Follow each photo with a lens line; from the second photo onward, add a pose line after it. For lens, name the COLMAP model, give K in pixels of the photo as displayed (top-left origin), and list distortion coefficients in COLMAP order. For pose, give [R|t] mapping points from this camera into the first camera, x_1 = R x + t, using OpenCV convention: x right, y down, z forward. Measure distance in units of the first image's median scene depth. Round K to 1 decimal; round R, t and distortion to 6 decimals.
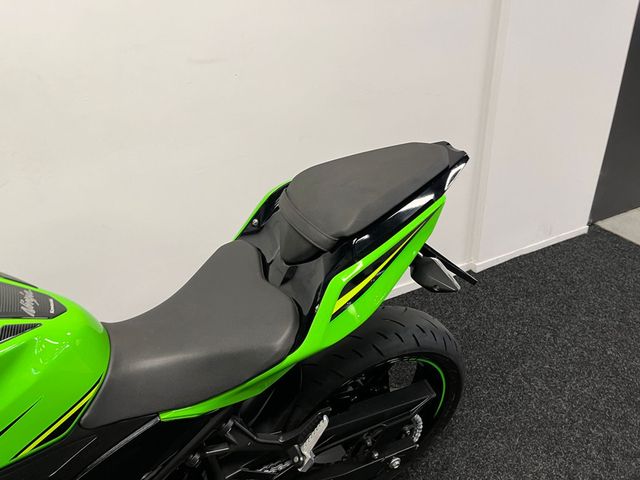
lens RADIAL K [[484.1, 0, 321.5], [0, 484.1, 239.2], [0, 0, 1]] dist [0.075641, -0.102062]
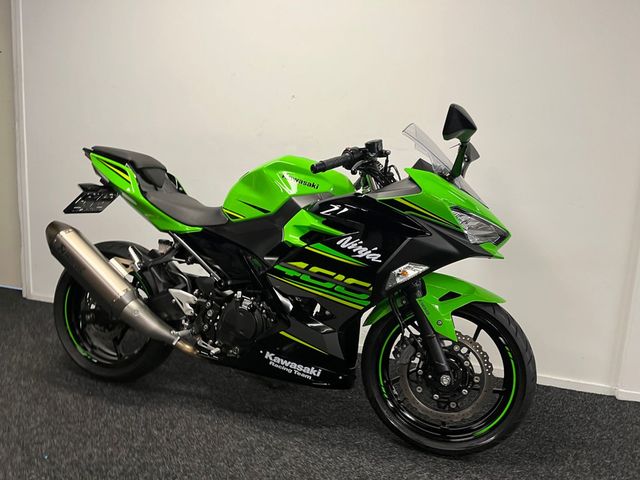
lens RADIAL K [[484.1, 0, 318.2], [0, 484.1, 245.5], [0, 0, 1]] dist [0.075641, -0.102062]
pose [[0.730088, 0.203855, -0.652239, 1.054531], [-0.424465, 0.883293, -0.199058, 0.572922], [0.535539, 0.422182, 0.731410, -0.384712]]
